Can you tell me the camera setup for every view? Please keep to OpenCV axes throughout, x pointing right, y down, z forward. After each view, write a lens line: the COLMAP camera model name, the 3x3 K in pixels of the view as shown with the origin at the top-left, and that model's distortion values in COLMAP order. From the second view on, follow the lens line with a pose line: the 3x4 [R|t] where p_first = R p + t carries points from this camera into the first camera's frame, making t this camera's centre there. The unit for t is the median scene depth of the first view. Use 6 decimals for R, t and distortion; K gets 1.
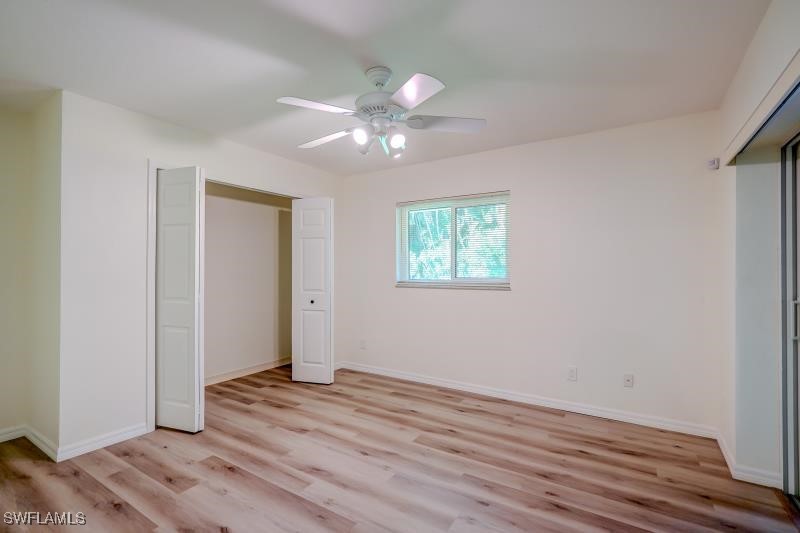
lens RADIAL K [[372.7, 0, 409.6], [0, 372.7, 264.3], [0, 0, 1]] dist [-0.013543, 0.001476]
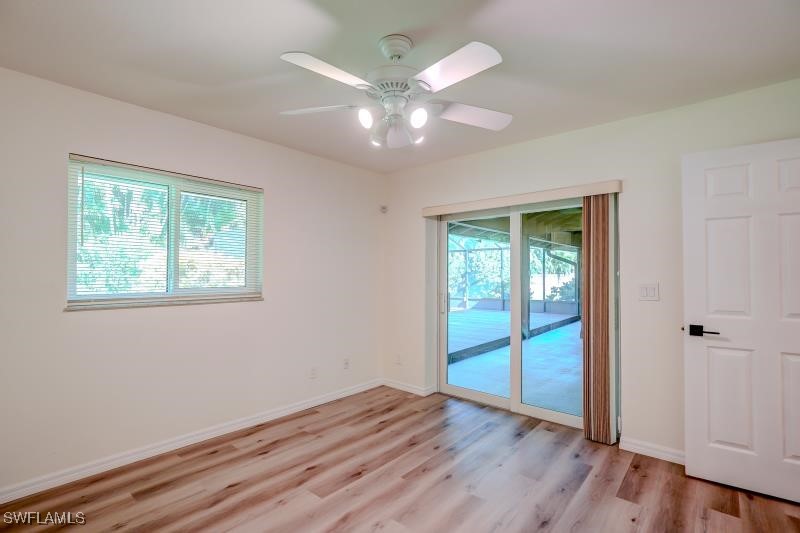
lens RADIAL K [[361.8, 0, 400.0], [0, 361.8, 266.5], [0, 0, 1]] dist [-0.015220, -0.000255]
pose [[0.177250, 0.020443, 0.983953, -0.630824], [-0.016638, 0.999704, -0.017773, -0.001677], [-0.984025, -0.013221, 0.177538, 0.622715]]
